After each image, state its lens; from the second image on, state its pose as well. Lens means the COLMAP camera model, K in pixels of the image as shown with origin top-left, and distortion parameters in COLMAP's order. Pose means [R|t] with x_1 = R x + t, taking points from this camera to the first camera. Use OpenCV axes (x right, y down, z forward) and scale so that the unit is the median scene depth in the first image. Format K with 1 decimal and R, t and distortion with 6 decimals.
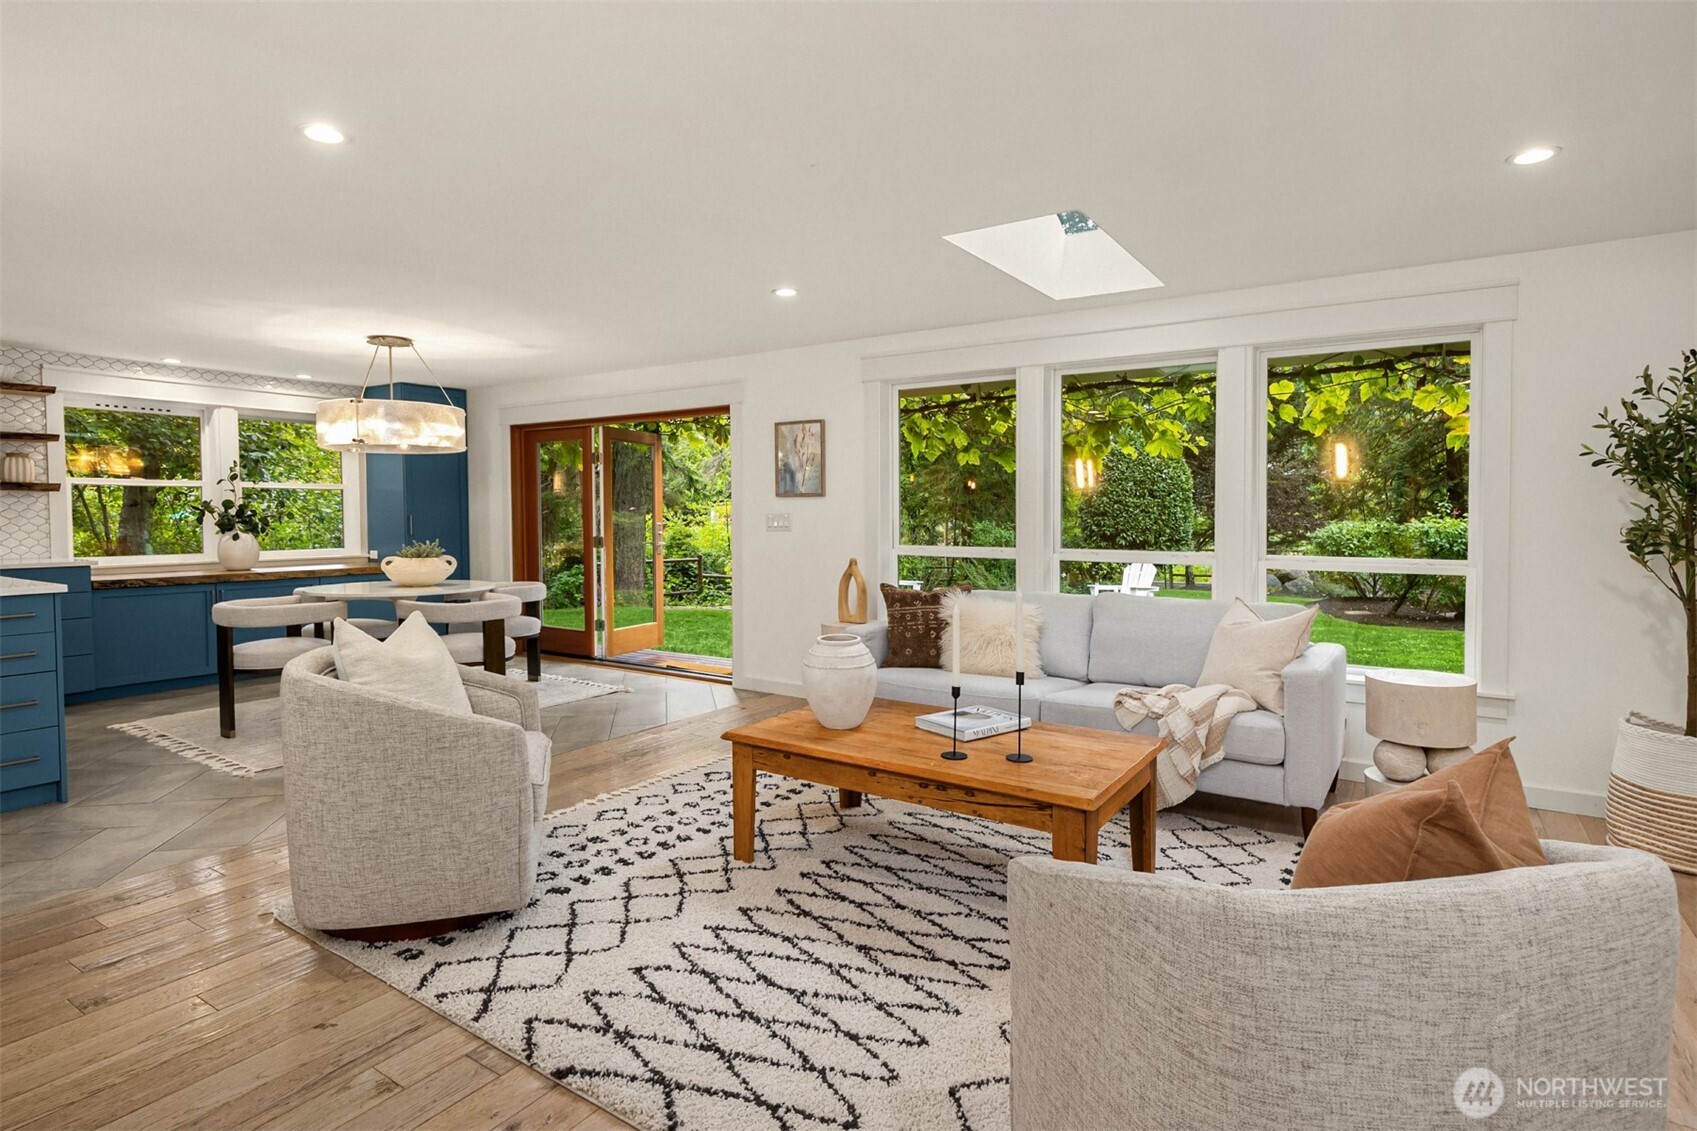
lens RADIAL K [[862.1, 0, 867.6], [0, 862.1, 542.3], [0, 0, 1]] dist [-0.002169, -0.000113]
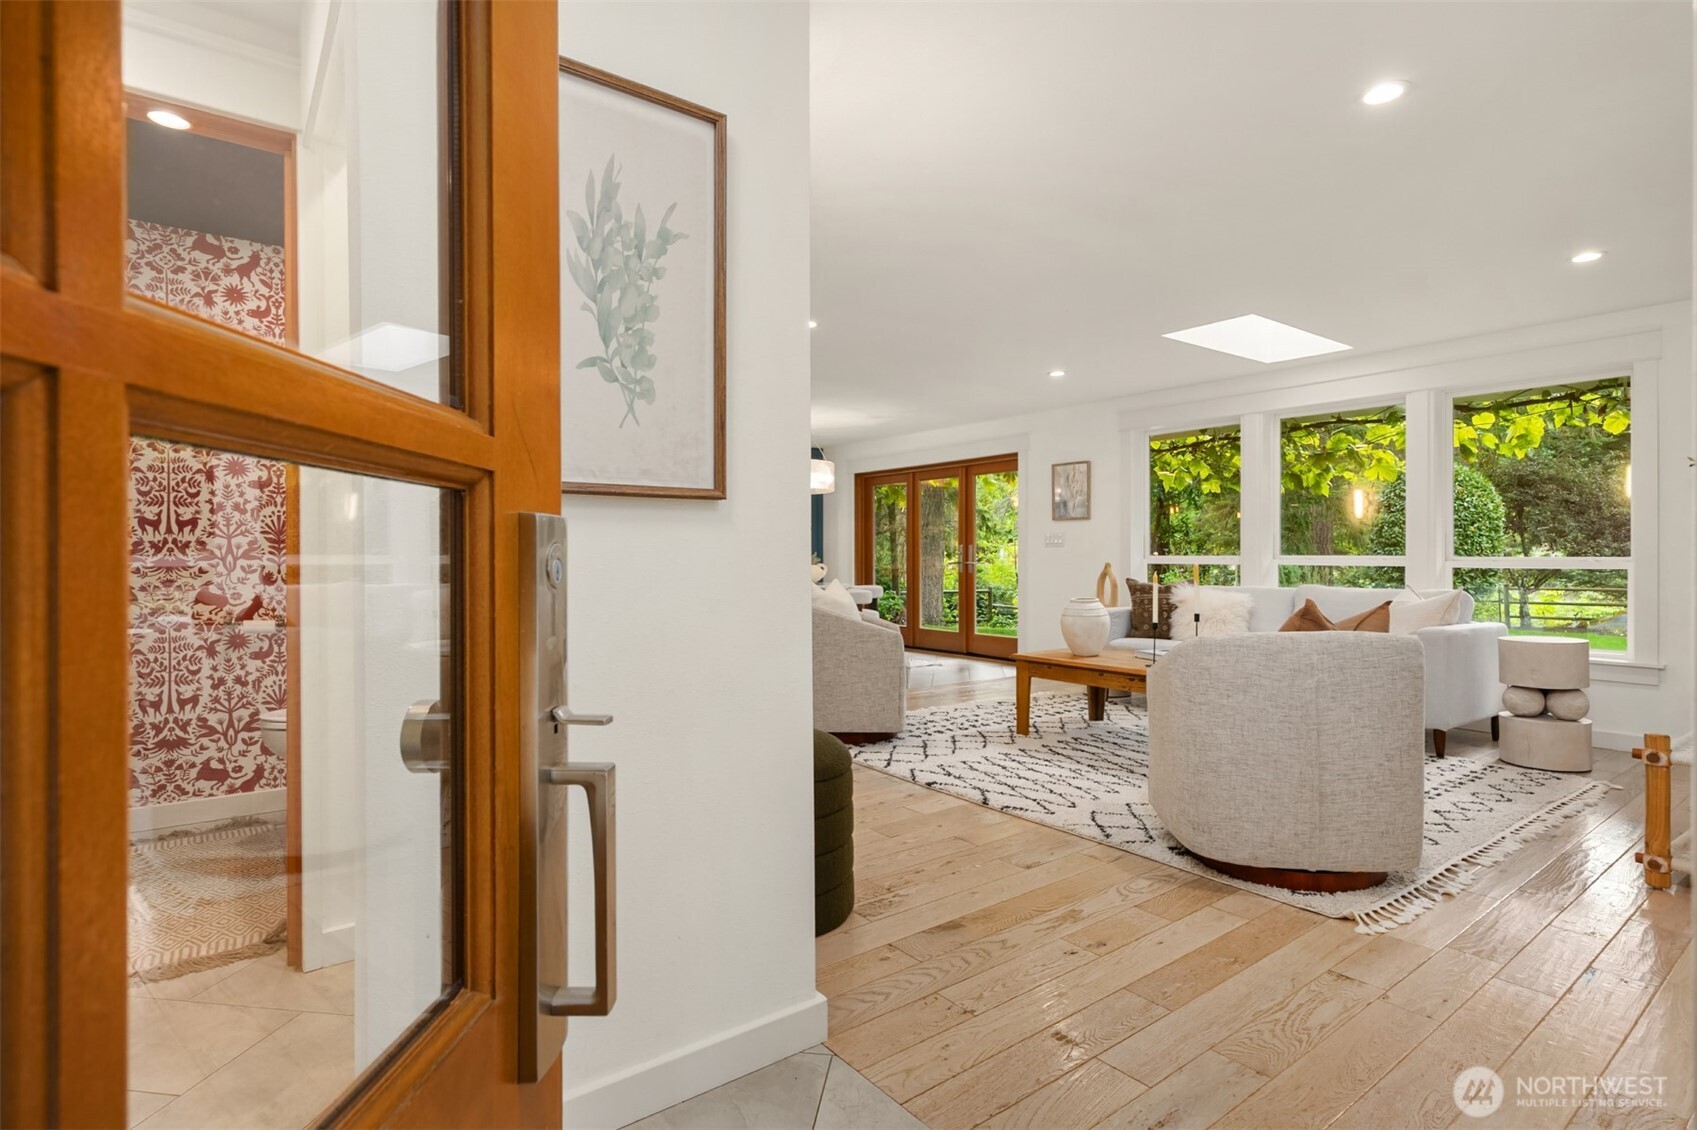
lens RADIAL K [[825.5, 0, 854.7], [0, 825.5, 566.5], [0, 0, 1]] dist [0.003070, 0.000541]
pose [[0.938006, 0.006129, -0.346565, 0.059884], [-0.012342, 0.999800, -0.015725, 0.050754], [0.346400, 0.019027, 0.937894, -0.355350]]
